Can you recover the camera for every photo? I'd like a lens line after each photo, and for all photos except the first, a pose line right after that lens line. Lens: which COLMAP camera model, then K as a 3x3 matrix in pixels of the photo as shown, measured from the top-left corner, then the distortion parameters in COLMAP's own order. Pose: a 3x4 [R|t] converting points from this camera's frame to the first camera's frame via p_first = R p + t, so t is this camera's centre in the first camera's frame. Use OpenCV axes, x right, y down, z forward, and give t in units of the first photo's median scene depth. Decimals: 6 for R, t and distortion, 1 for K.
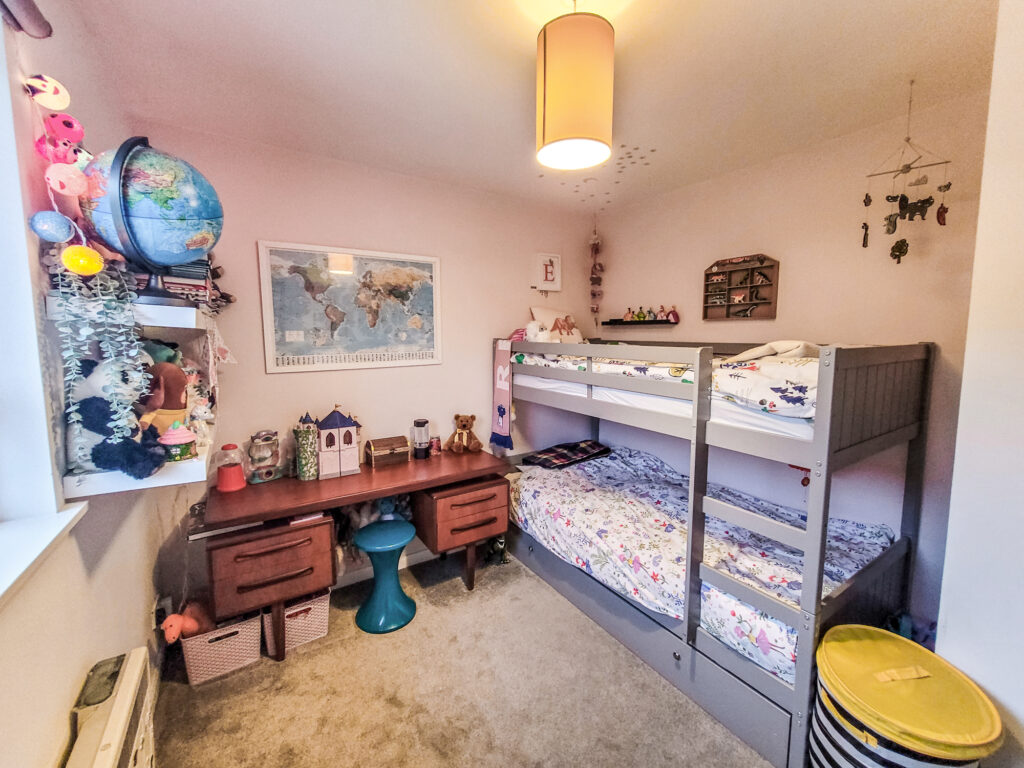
lens RADIAL K [[413.7, 0, 508.1], [0, 413.7, 372.9], [0, 0, 1]] dist [-0.002540, -0.000285]
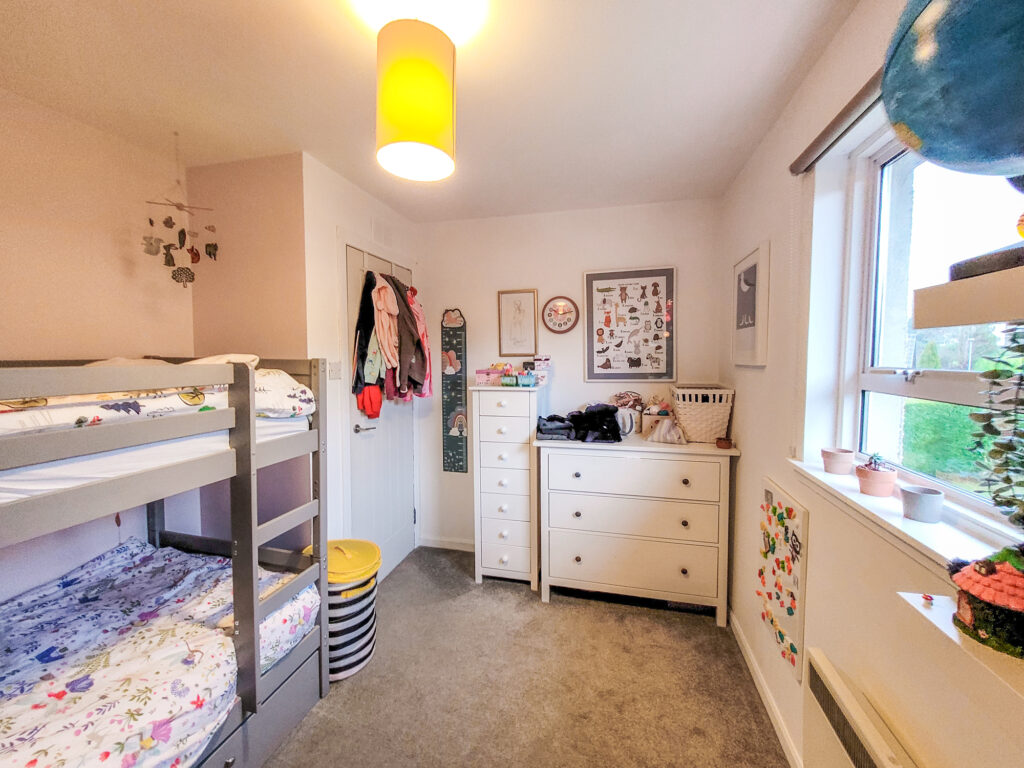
lens RADIAL K [[413.7, 0, 508.1], [0, 413.7, 372.9], [0, 0, 1]] dist [-0.002540, -0.000285]
pose [[-0.677740, -0.034734, 0.734481, -0.476998], [0.065842, 0.992004, 0.107668, -0.085153], [-0.732348, 0.121331, -0.670034, 1.033767]]
